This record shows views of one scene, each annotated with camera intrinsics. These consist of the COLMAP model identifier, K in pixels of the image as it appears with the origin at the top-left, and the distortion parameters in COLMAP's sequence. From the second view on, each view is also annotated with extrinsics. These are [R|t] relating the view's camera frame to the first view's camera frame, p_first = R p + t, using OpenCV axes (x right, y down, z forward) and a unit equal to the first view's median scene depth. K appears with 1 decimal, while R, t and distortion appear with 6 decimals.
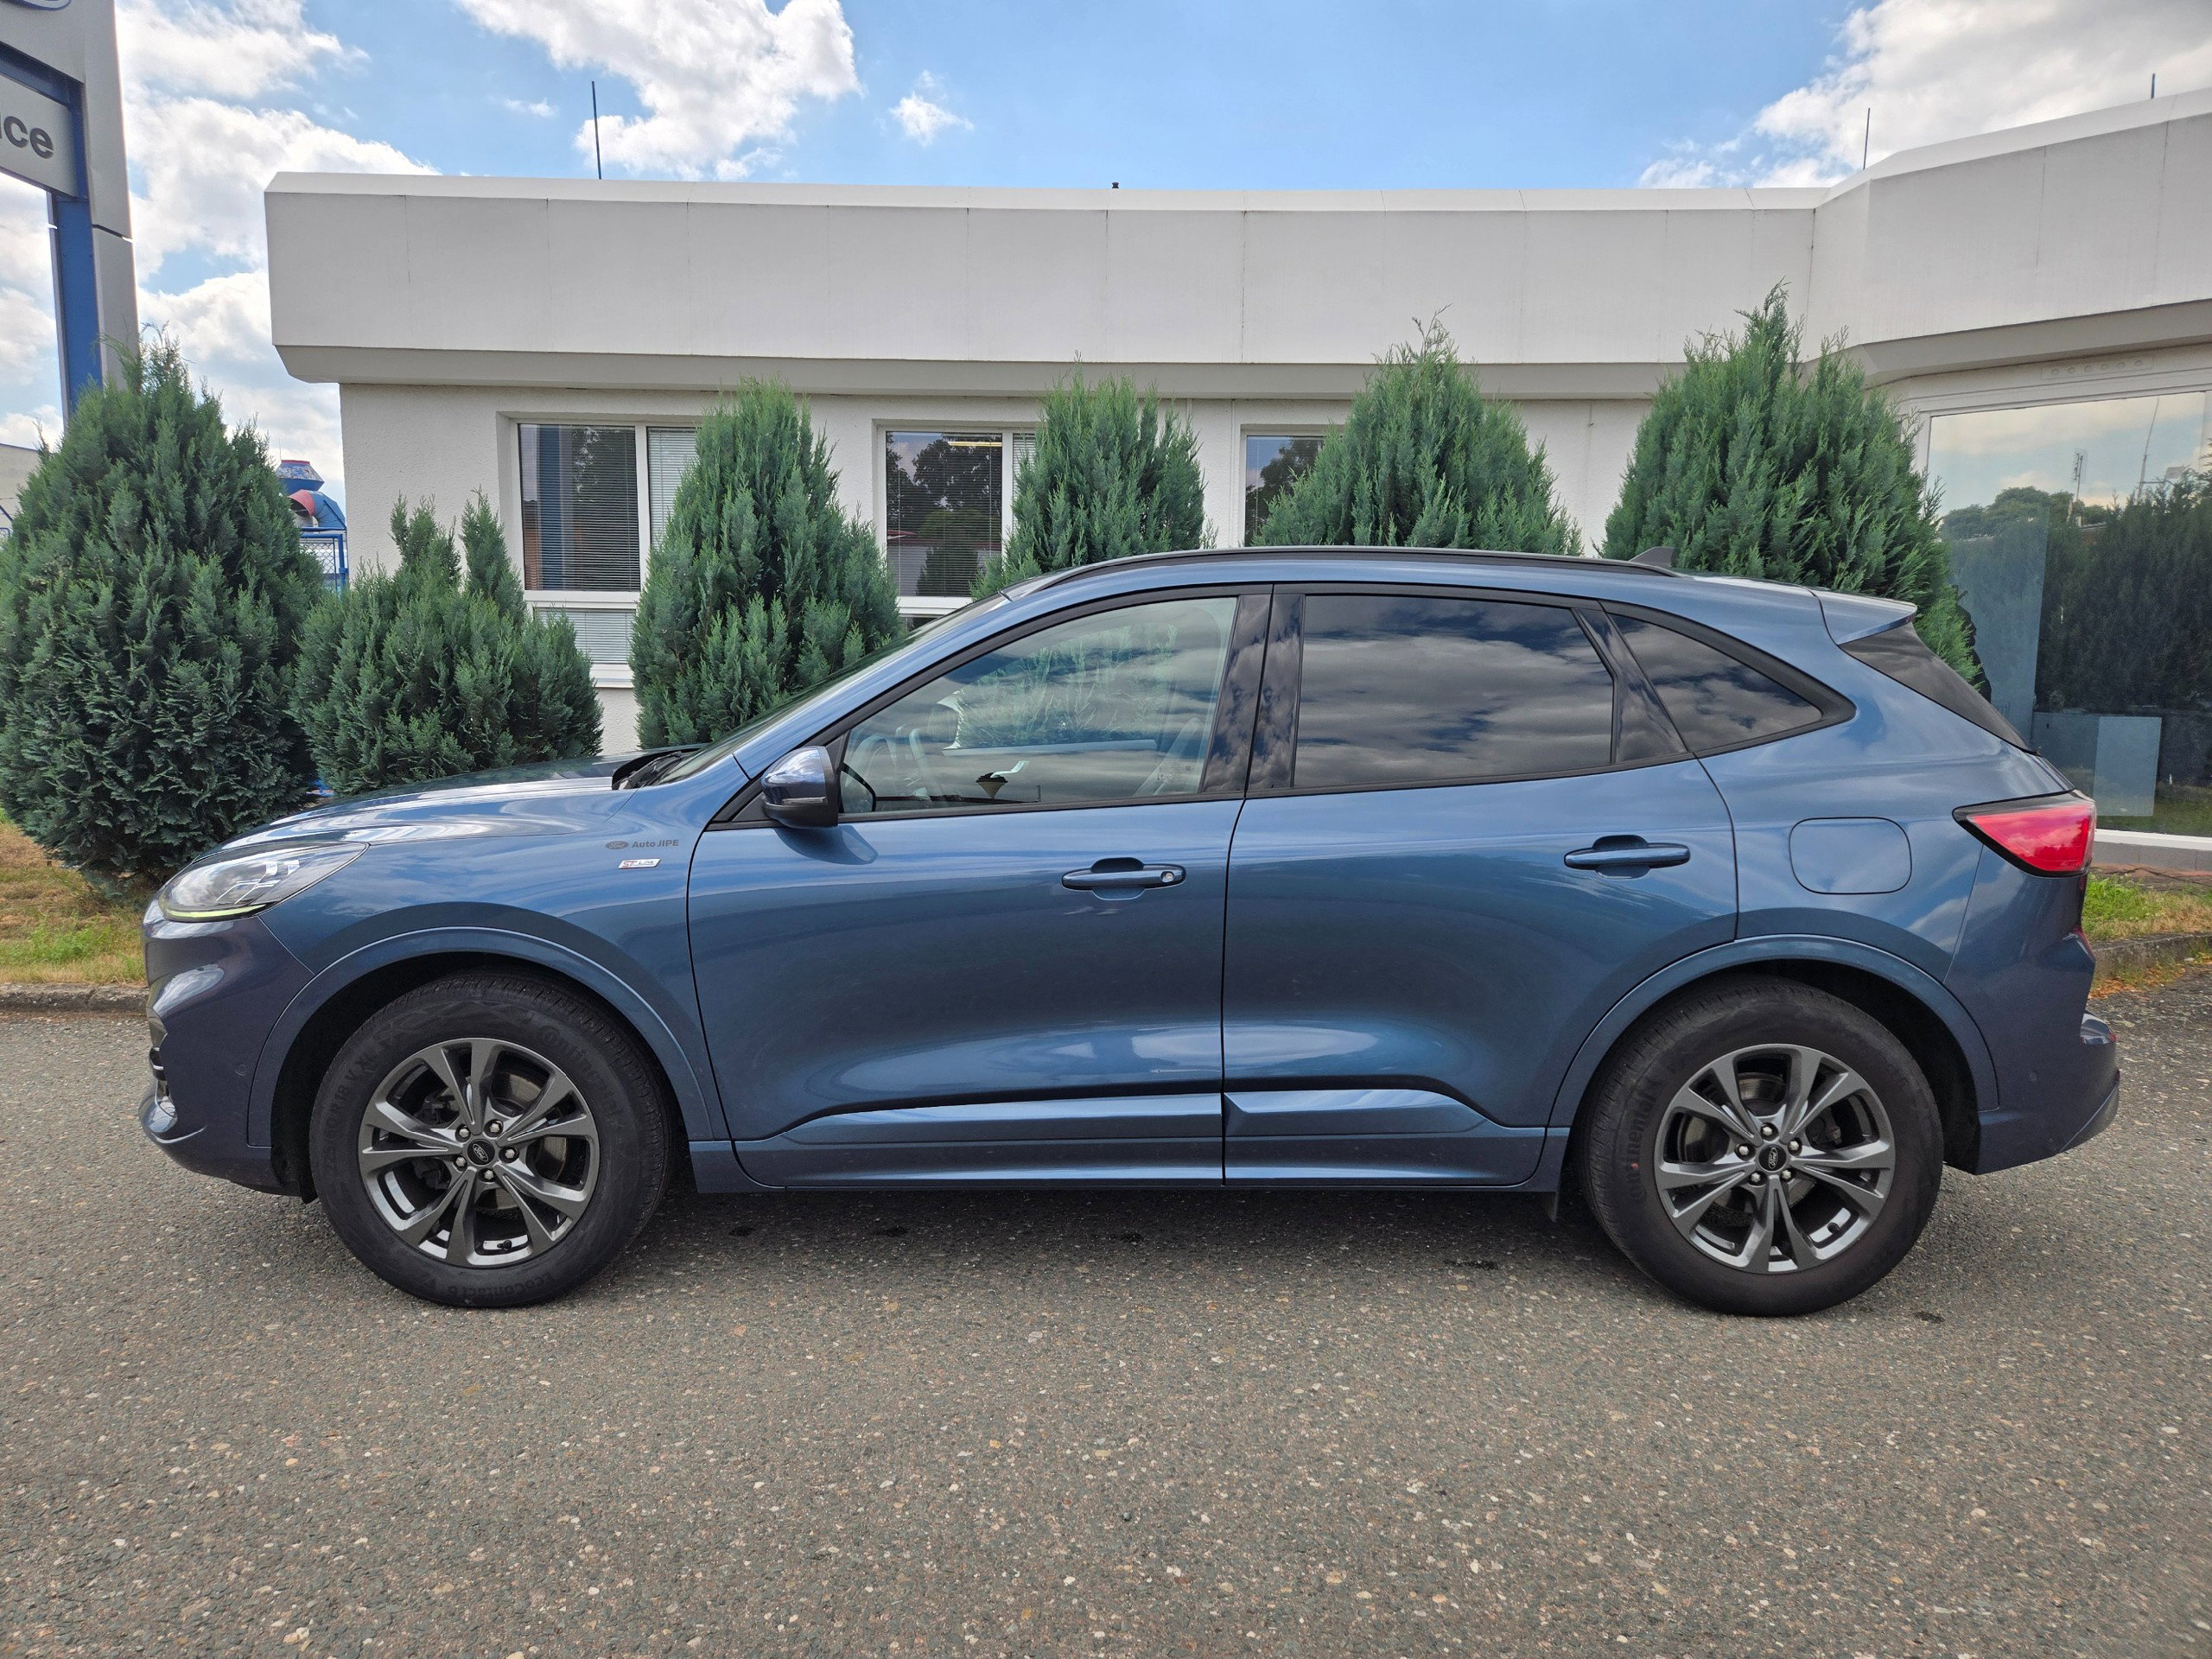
lens RADIAL K [[1490.6, 0, 1060.6], [0, 1490.6, 822.7], [0, 0, 1]] dist [0.077503, -0.063376]
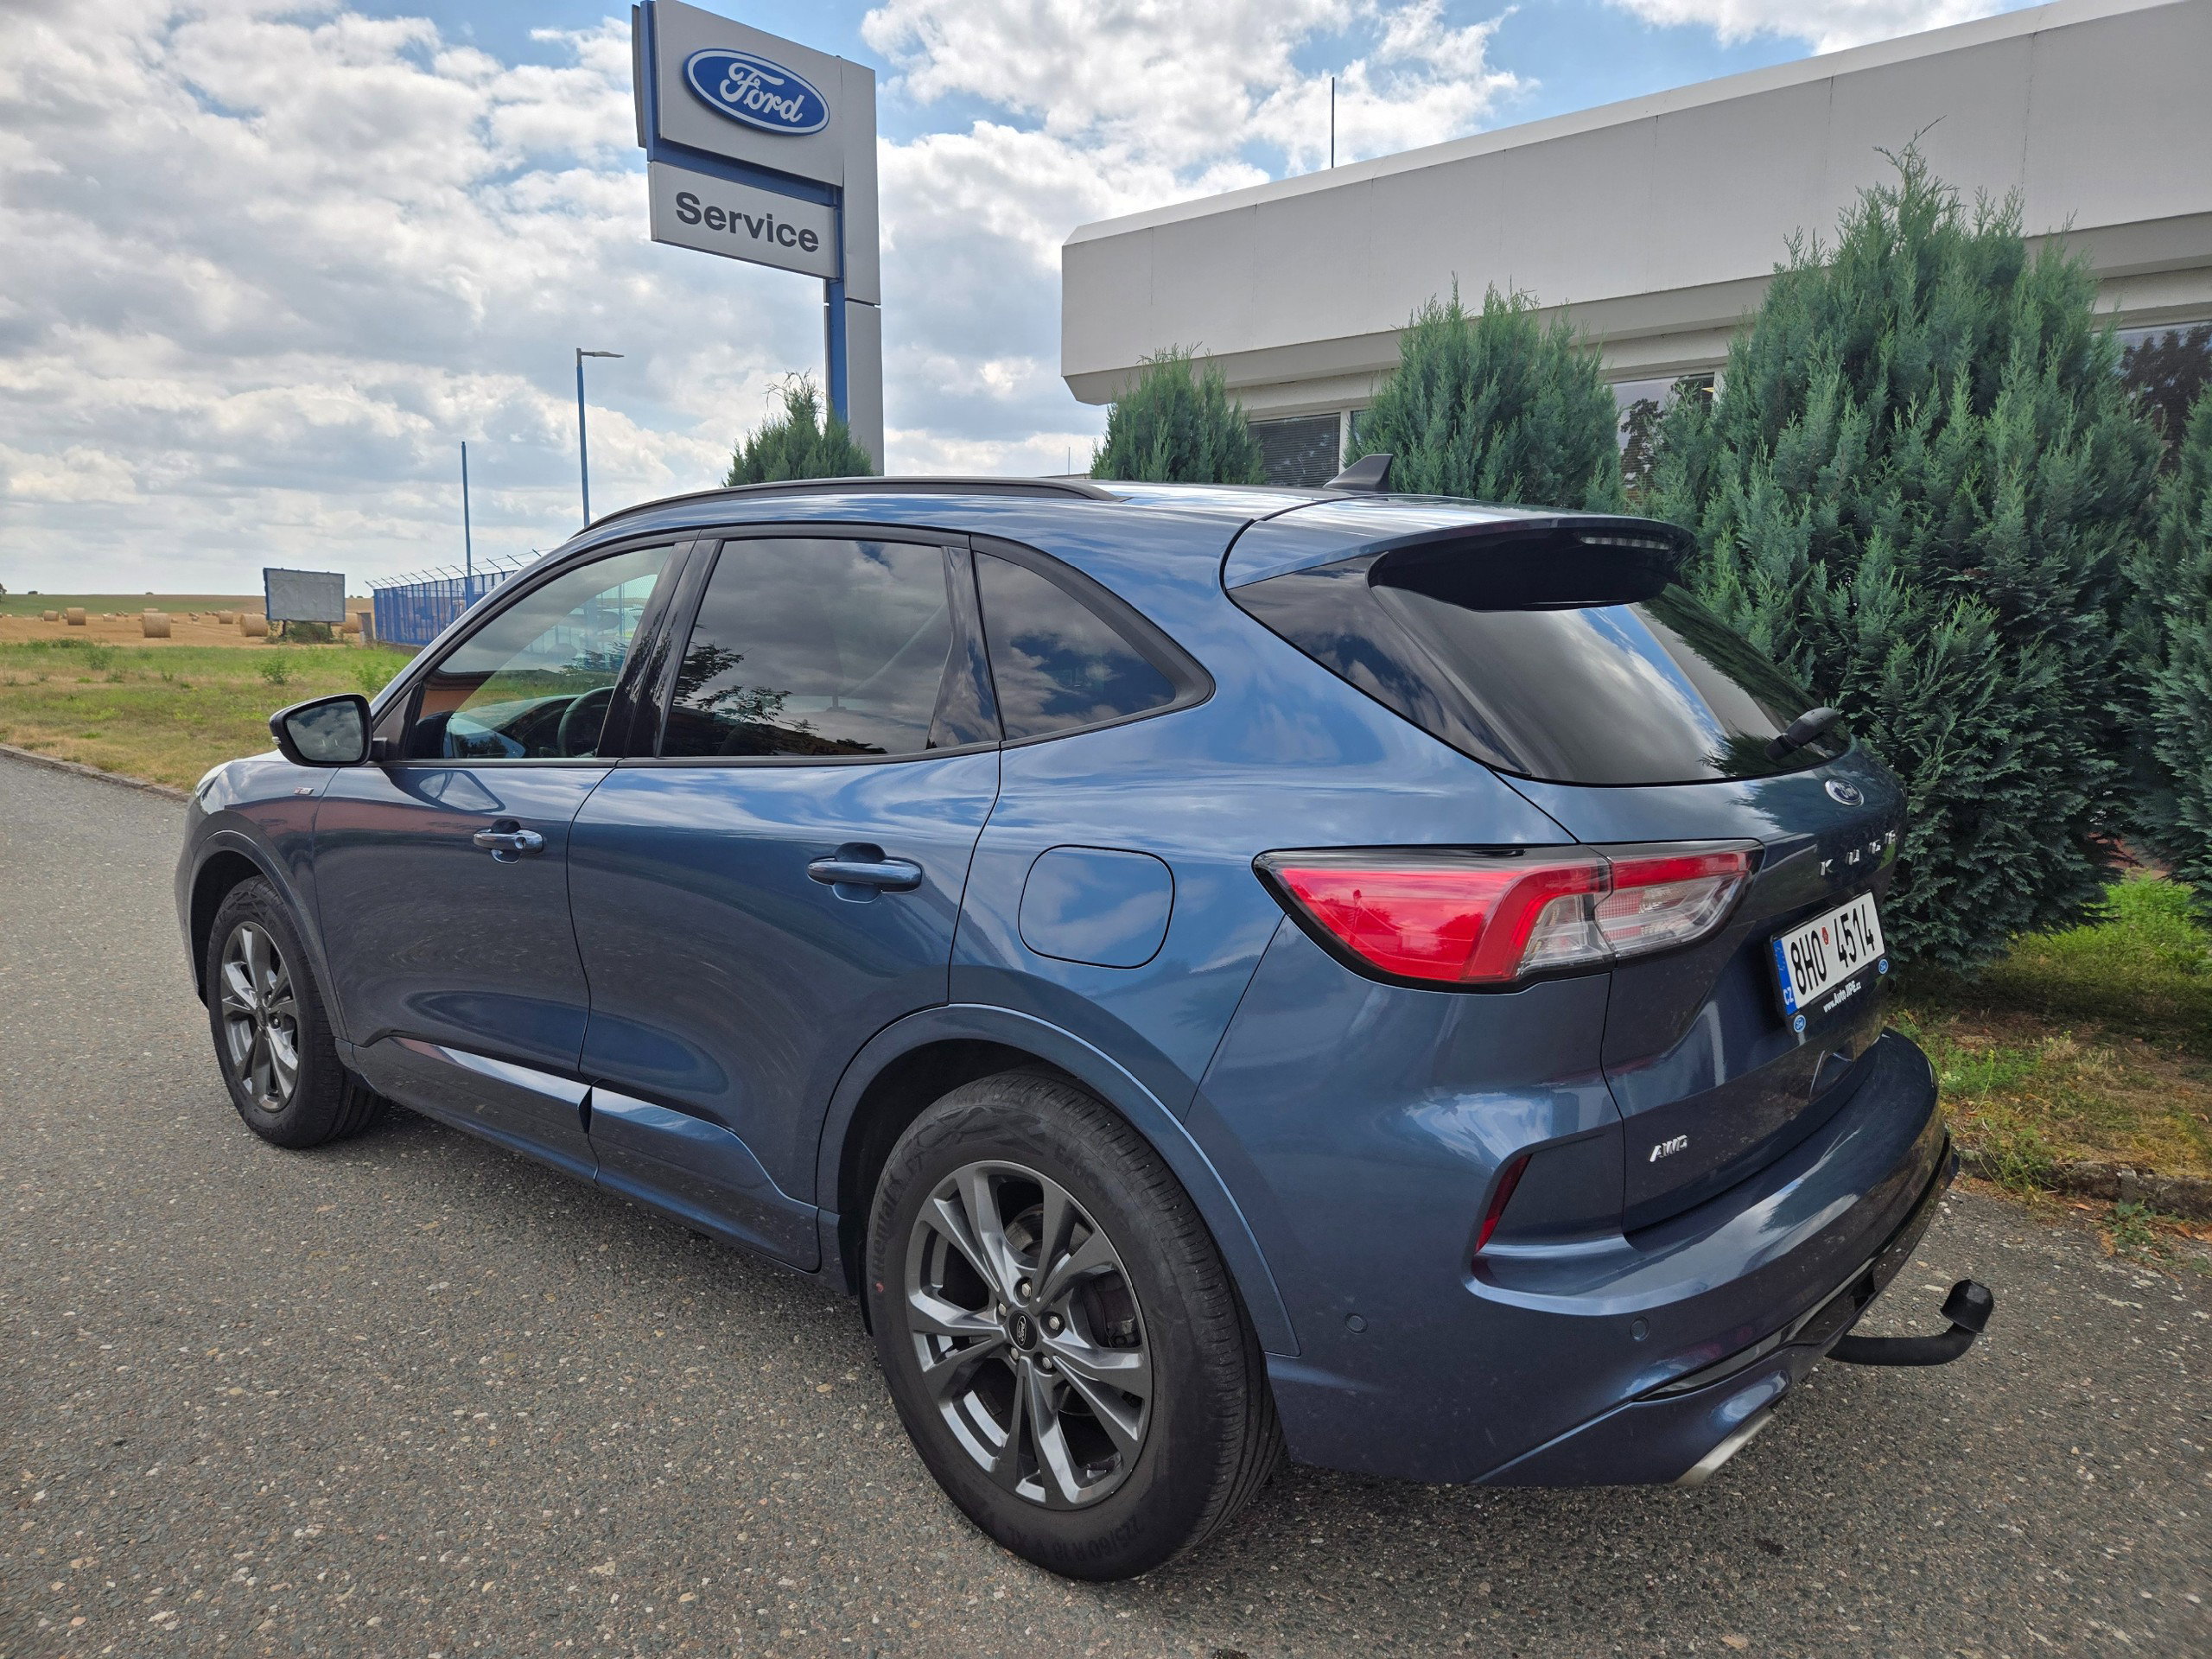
lens RADIAL K [[1490.6, 0, 1111.0], [0, 1490.6, 796.9], [0, 0, 1]] dist [0.077503, -0.063376]
pose [[0.754616, 0.071319, -0.652280, 0.462121], [-0.079392, 0.996696, 0.017129, -0.017877], [0.651346, 0.038860, 0.757785, 0.246297]]
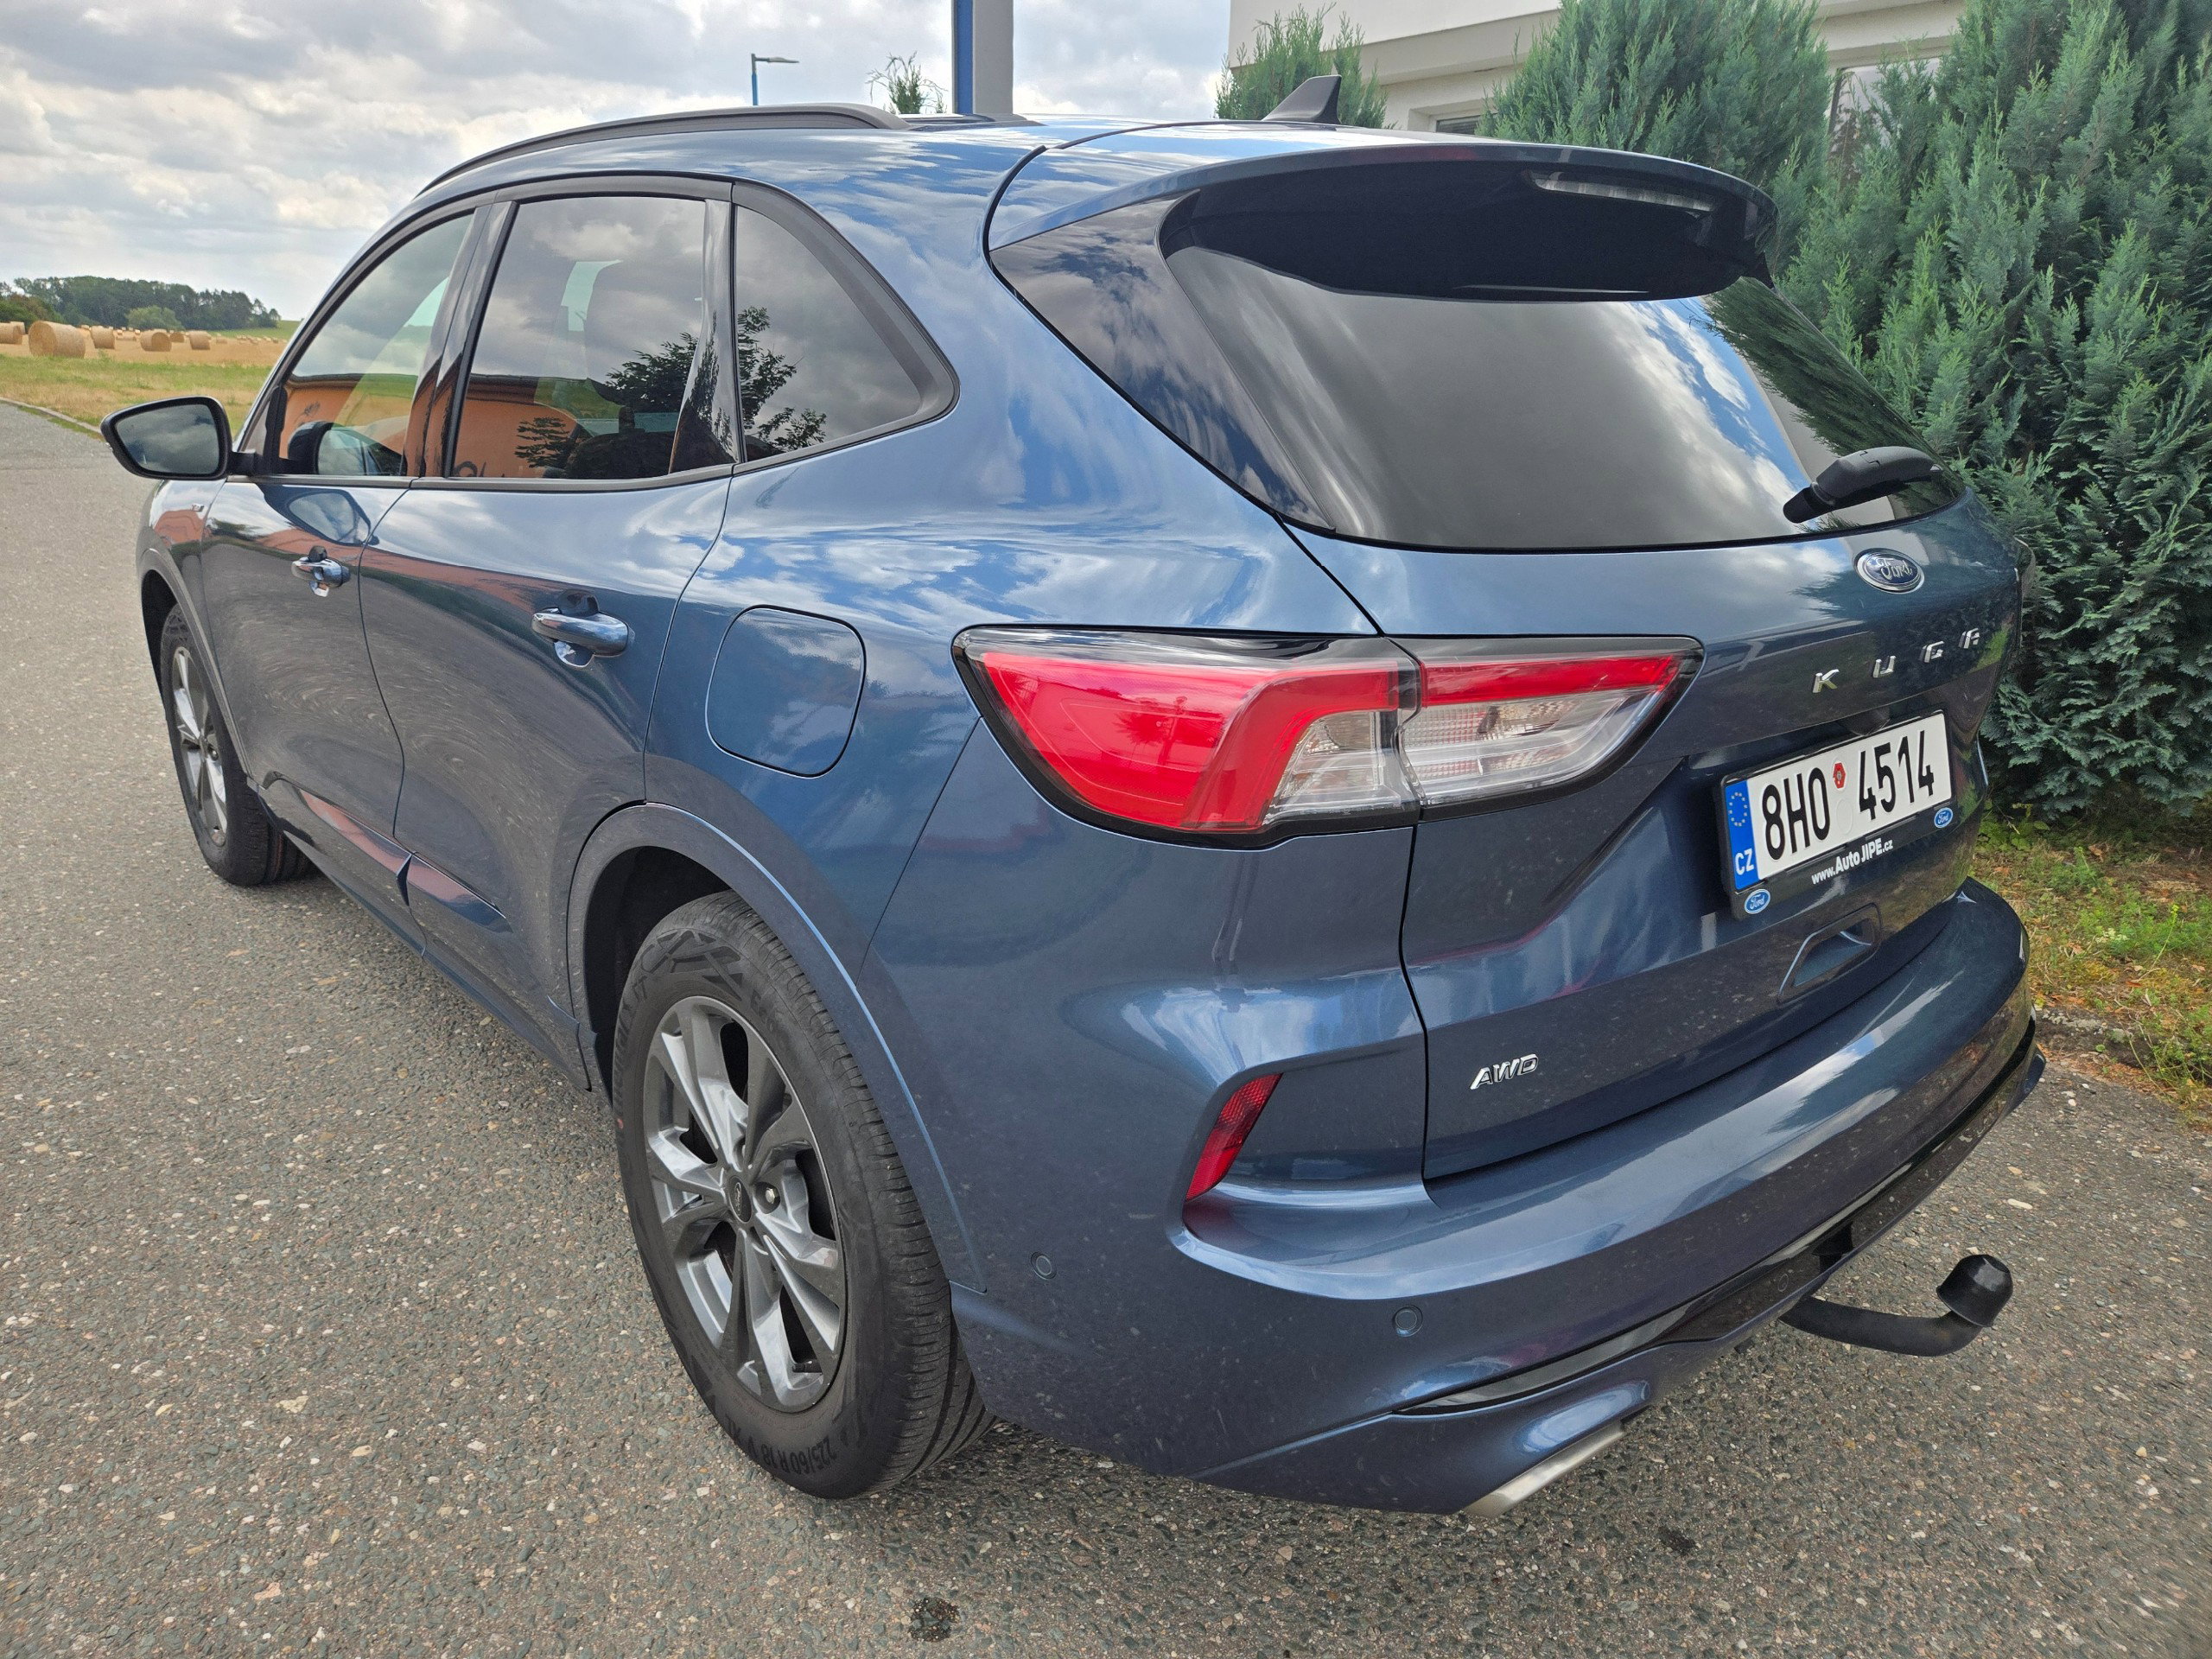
lens RADIAL K [[1490.6, 0, 1096.9], [0, 1490.6, 795.9], [0, 0, 1]] dist [0.077503, -0.063376]
pose [[0.646145, 0.216851, -0.731760, 0.464181], [-0.110870, 0.975285, 0.191120, -0.023694], [0.755119, -0.042361, 0.654218, 0.370717]]
